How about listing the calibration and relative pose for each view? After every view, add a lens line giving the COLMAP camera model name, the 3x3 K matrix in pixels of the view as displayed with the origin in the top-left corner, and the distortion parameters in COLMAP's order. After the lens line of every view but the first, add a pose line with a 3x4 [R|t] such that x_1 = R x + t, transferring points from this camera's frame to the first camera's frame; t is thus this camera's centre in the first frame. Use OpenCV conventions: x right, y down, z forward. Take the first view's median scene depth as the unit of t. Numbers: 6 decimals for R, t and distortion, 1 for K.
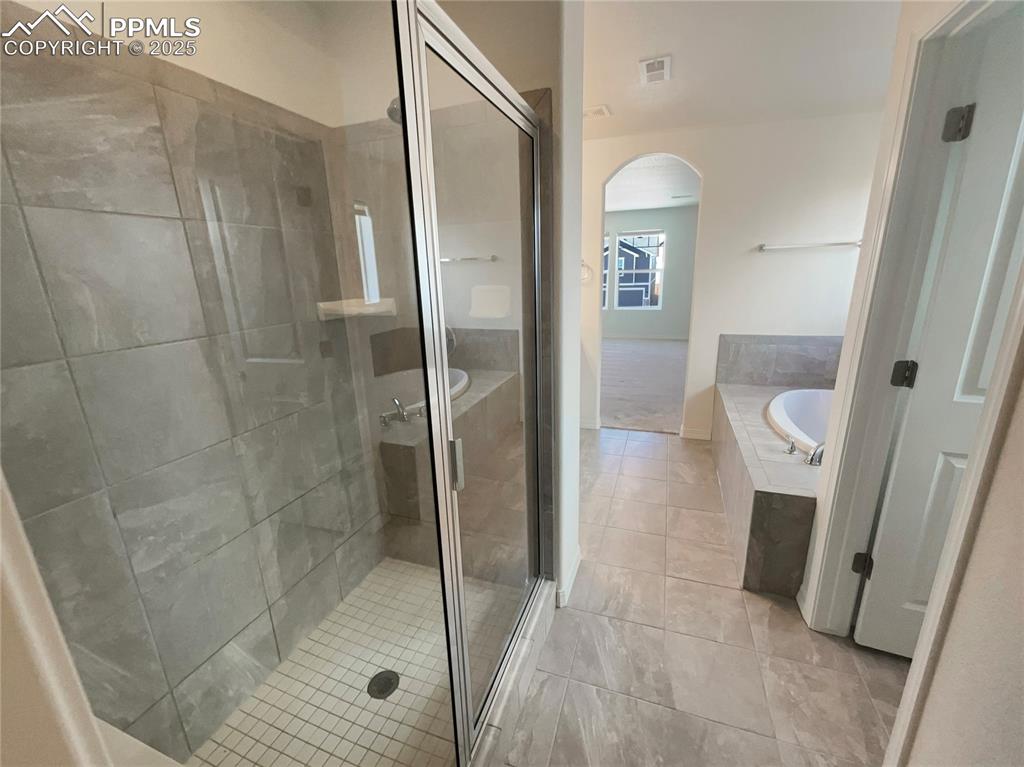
lens RADIAL K [[421.5, 0, 508.3], [0, 421.5, 378.9], [0, 0, 1]] dist [-0.001662, 0.000249]
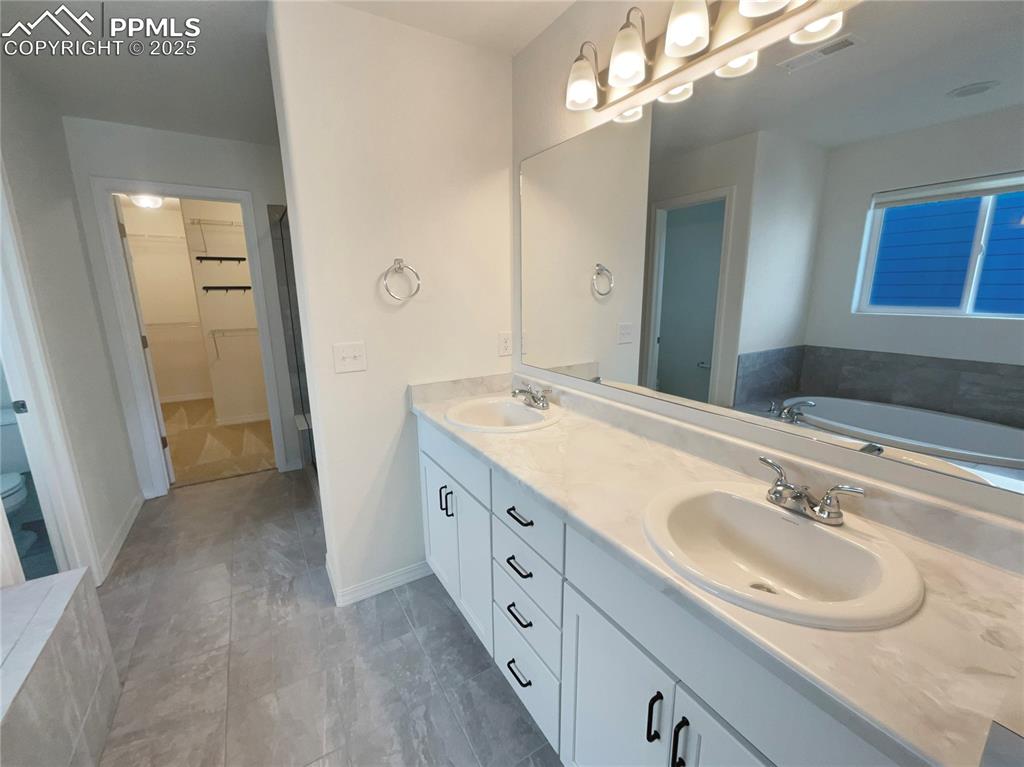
lens RADIAL K [[421.5, 0, 507.7], [0, 421.5, 386.1], [0, 0, 1]] dist [-0.001662, 0.000249]
pose [[-0.618620, 0.214047, -0.755971, 0.527055], [-0.174095, 0.900913, 0.397550, -0.406125], [0.766159, 0.377543, -0.520059, 1.584081]]
